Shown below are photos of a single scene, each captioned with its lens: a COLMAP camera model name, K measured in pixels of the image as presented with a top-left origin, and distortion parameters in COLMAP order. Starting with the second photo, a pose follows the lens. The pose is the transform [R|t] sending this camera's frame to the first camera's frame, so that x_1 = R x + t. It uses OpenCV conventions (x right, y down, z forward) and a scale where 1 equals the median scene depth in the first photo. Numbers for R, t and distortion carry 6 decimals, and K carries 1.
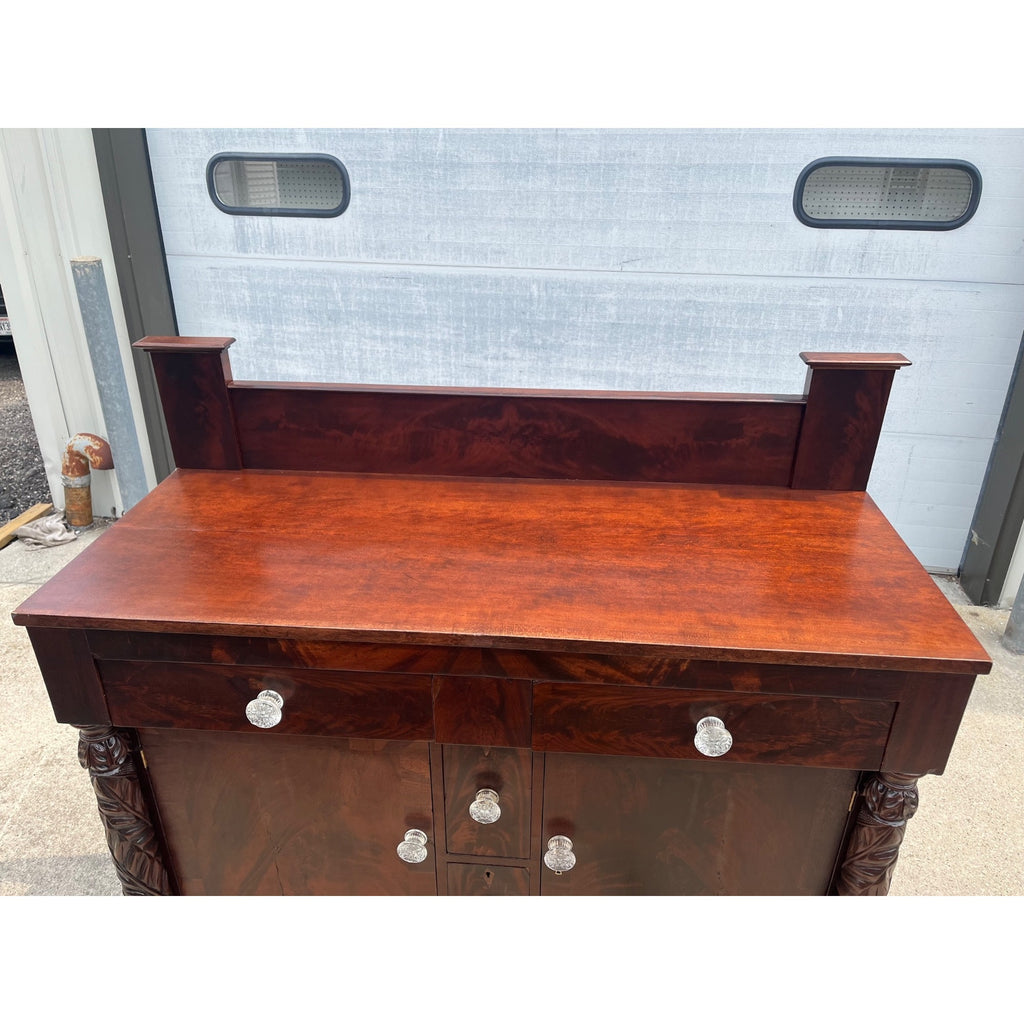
lens RADIAL K [[783.9, 0, 507.9], [0, 783.9, 510.1], [0, 0, 1]] dist [0.078916, -0.114728]
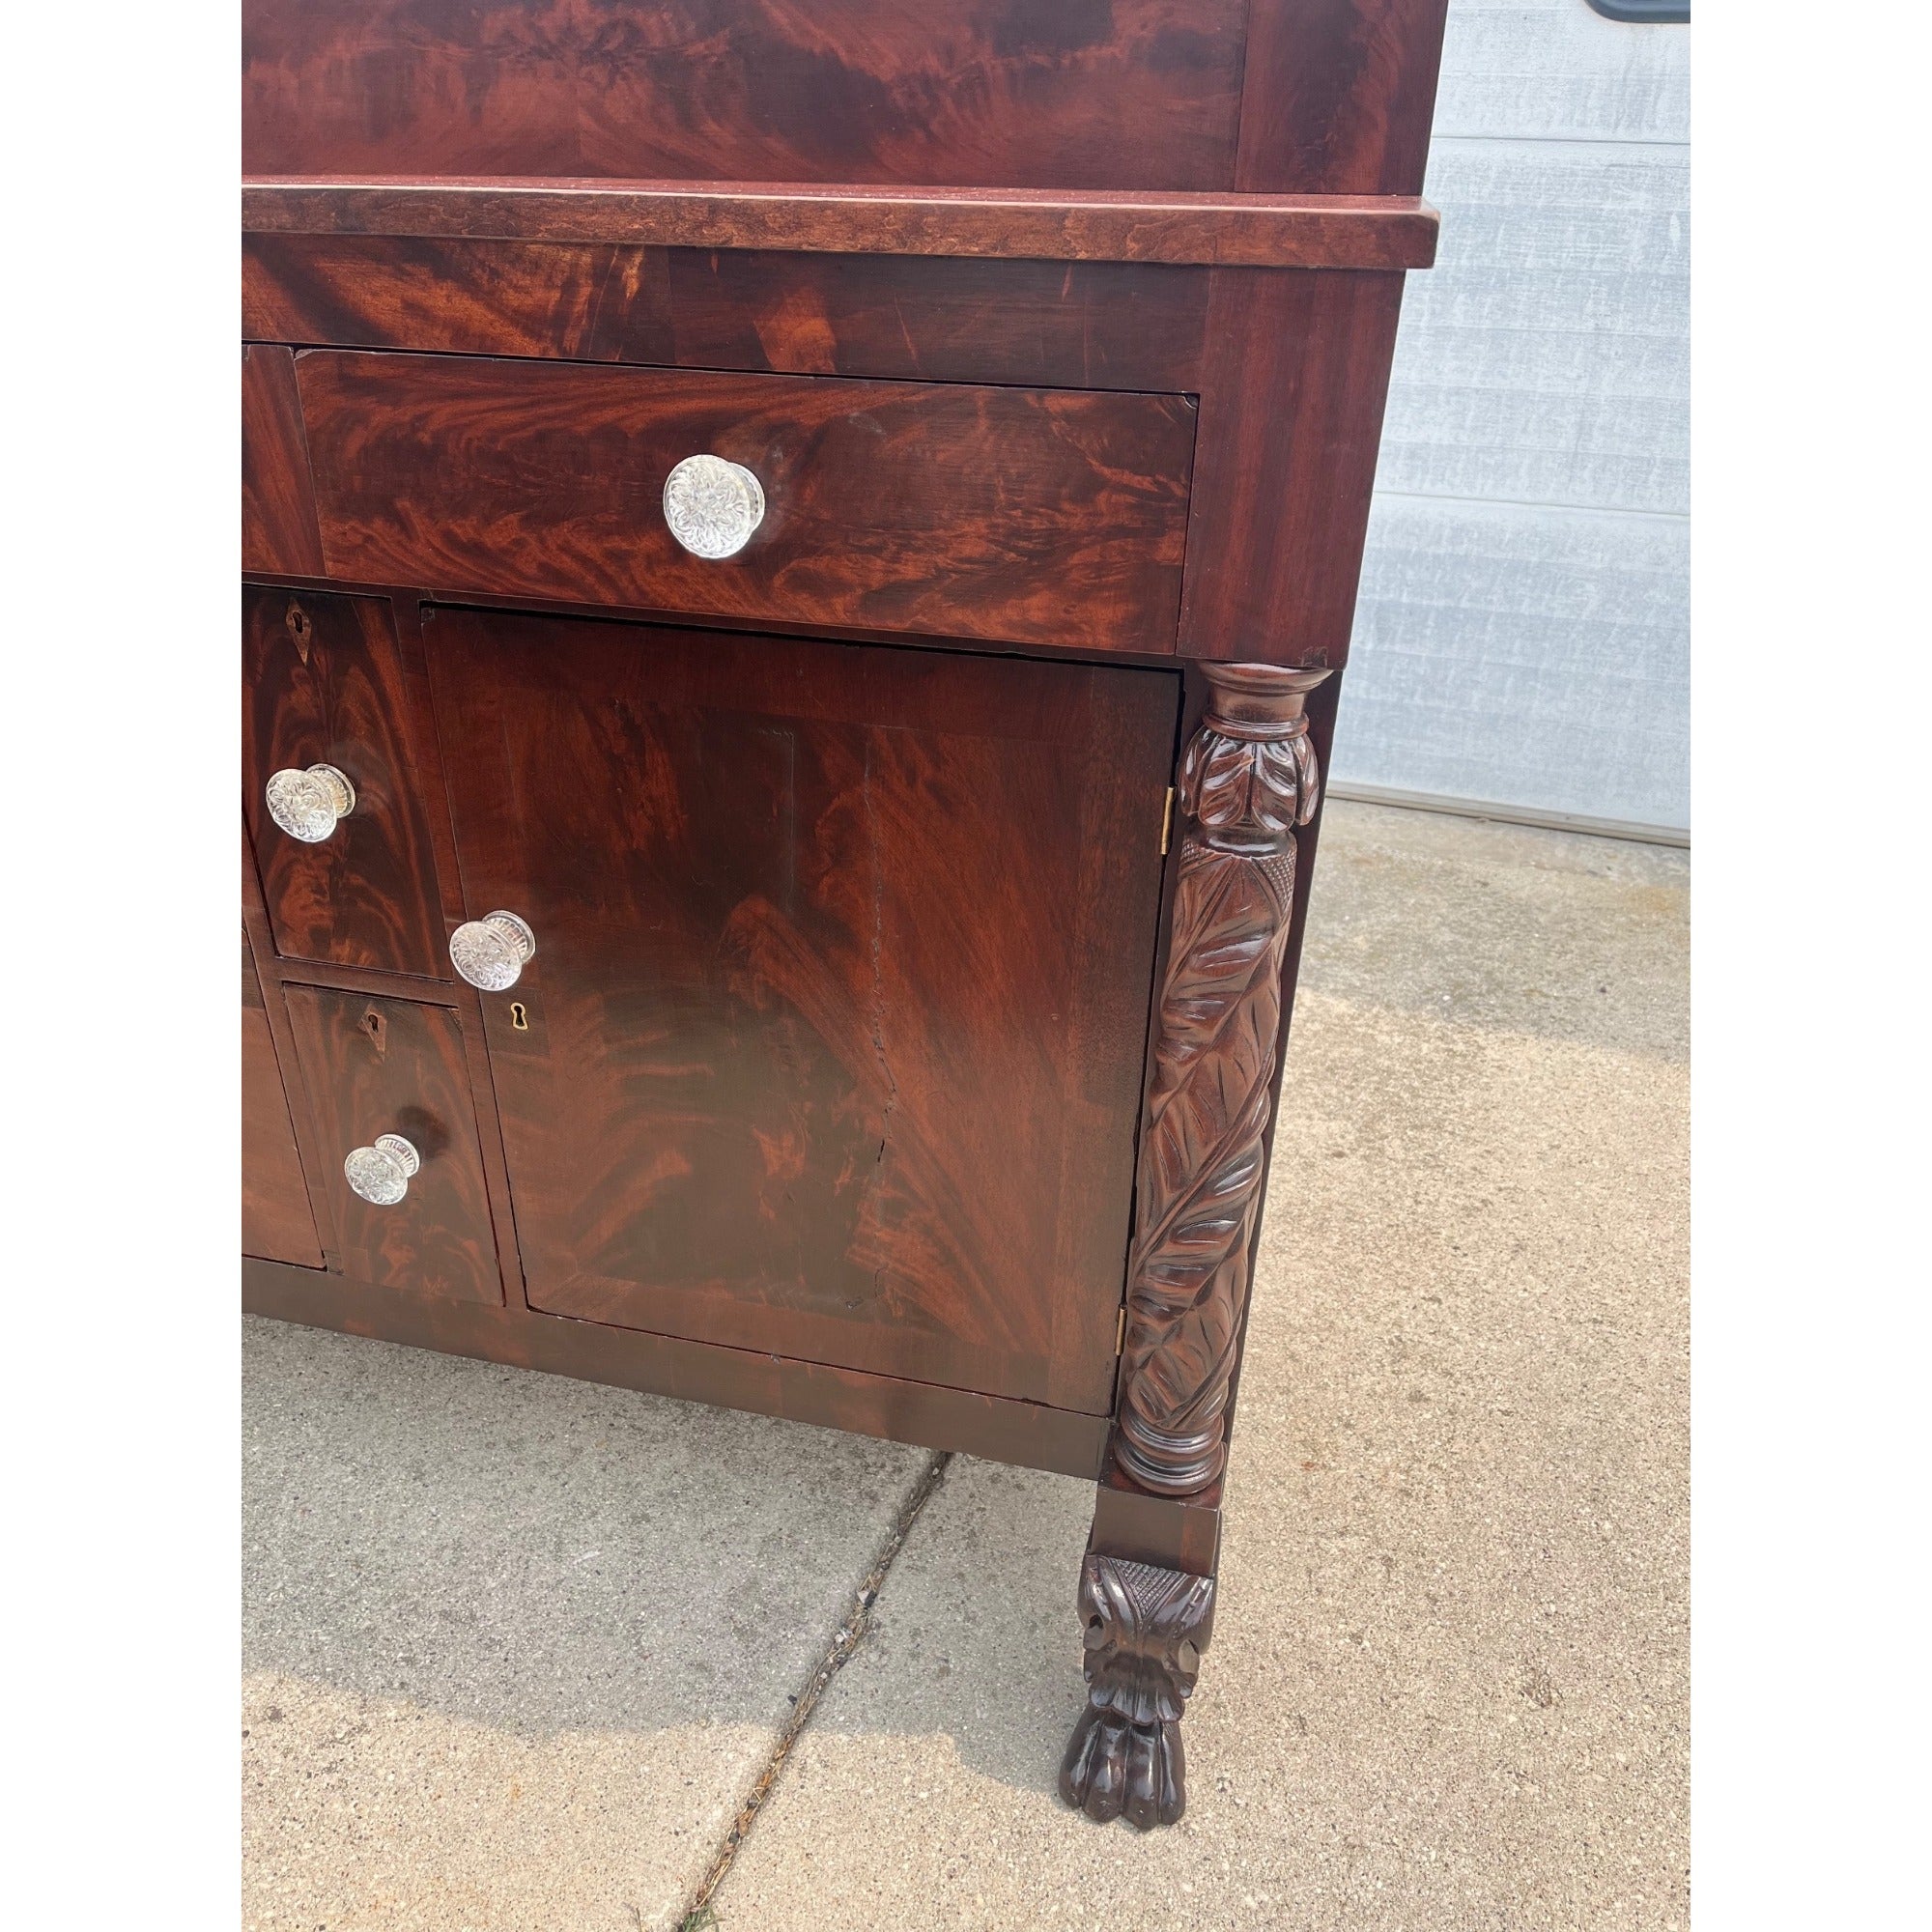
lens RADIAL K [[1479.0, 0, 974.6], [0, 1479.0, 981.8], [0, 0, 1]] dist [0.078916, -0.114728]
pose [[0.986783, 0.093898, -0.132072, 0.370882], [-0.090642, 0.995417, 0.030465, 0.359665], [0.134327, -0.018091, 0.990772, 0.234816]]
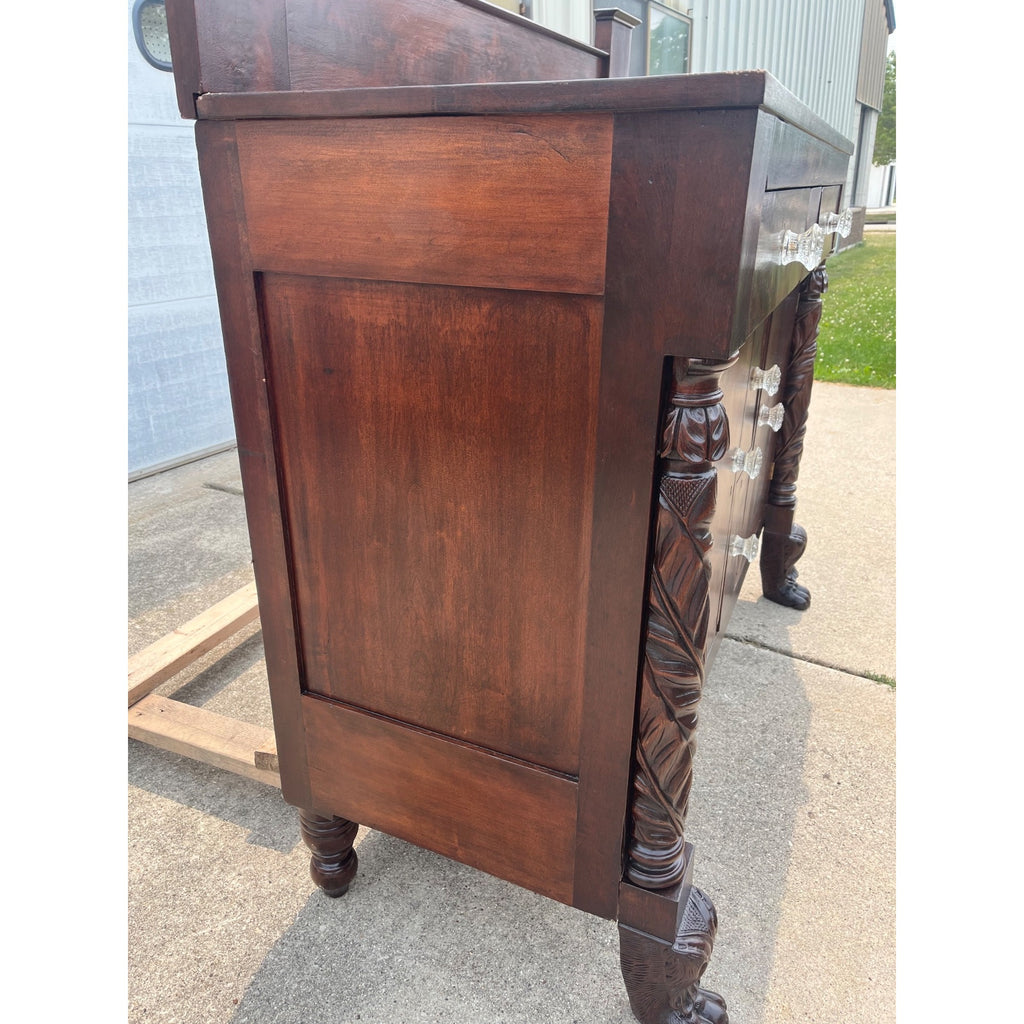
lens RADIAL K [[783.9, 0, 515.2], [0, 783.9, 498.6], [0, 0, 1]] dist [0.078916, -0.114728]
pose [[0.331431, -0.350739, 0.875863, -0.919035], [0.416381, 0.887412, 0.197804, 0.155616], [-0.846629, 0.299134, 0.440157, 0.758748]]
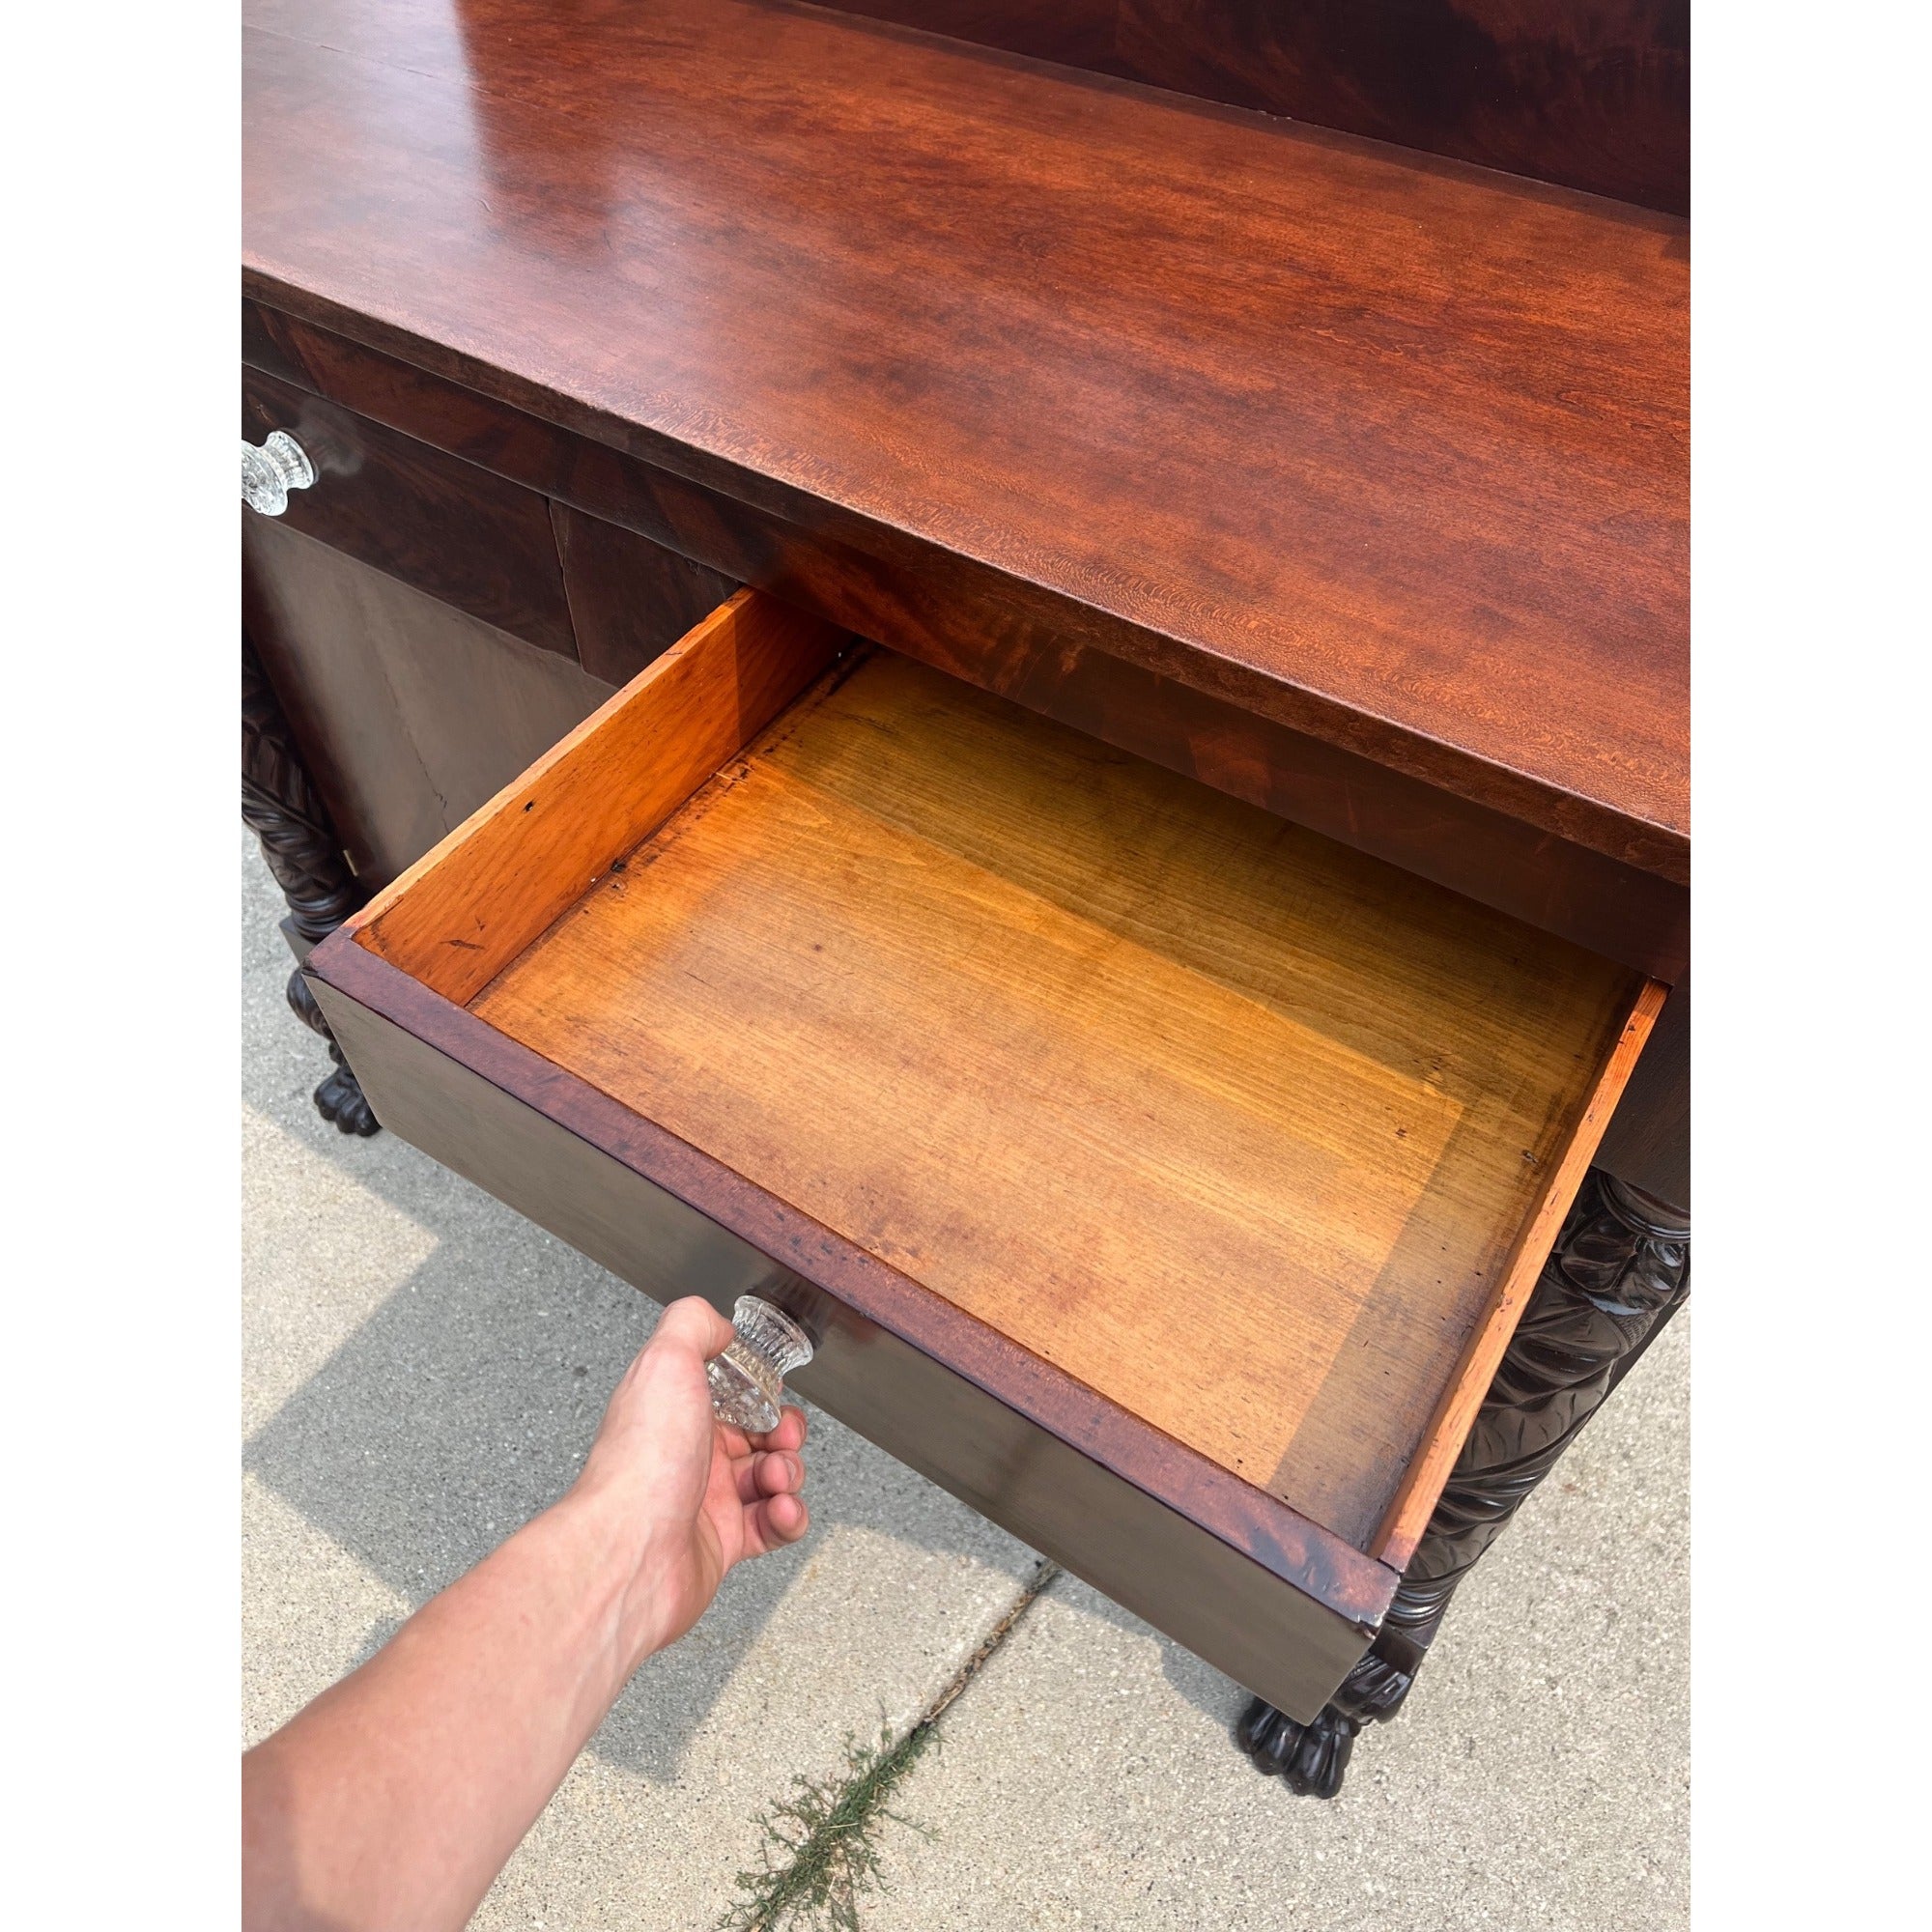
lens RADIAL K [[1479.0, 0, 945.7], [0, 1479.0, 956.7], [0, 0, 1]] dist [0.078916, -0.114728]
pose [[0.867919, 0.375294, -0.325380, 0.317299], [-0.219801, 0.877633, 0.425966, 0.036528], [0.445427, -0.298185, 0.844204, 0.293520]]
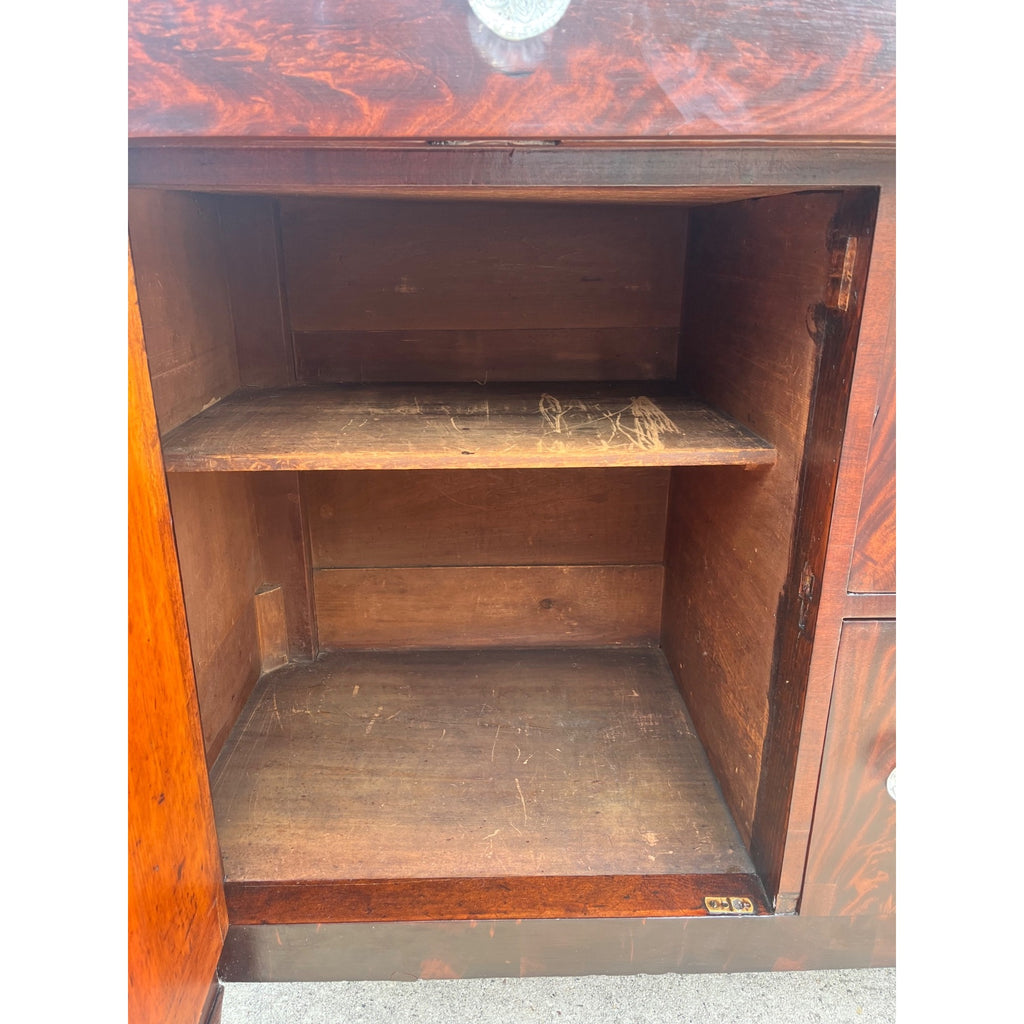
lens RADIAL K [[783.9, 0, 499.9], [0, 783.9, 504.1], [0, 0, 1]] dist [0.078916, -0.114728]
pose [[0.994814, -0.036734, 0.094848, -0.276803], [0.049210, 0.989928, -0.132746, 0.400731], [-0.089016, 0.136725, 0.986602, 0.550268]]
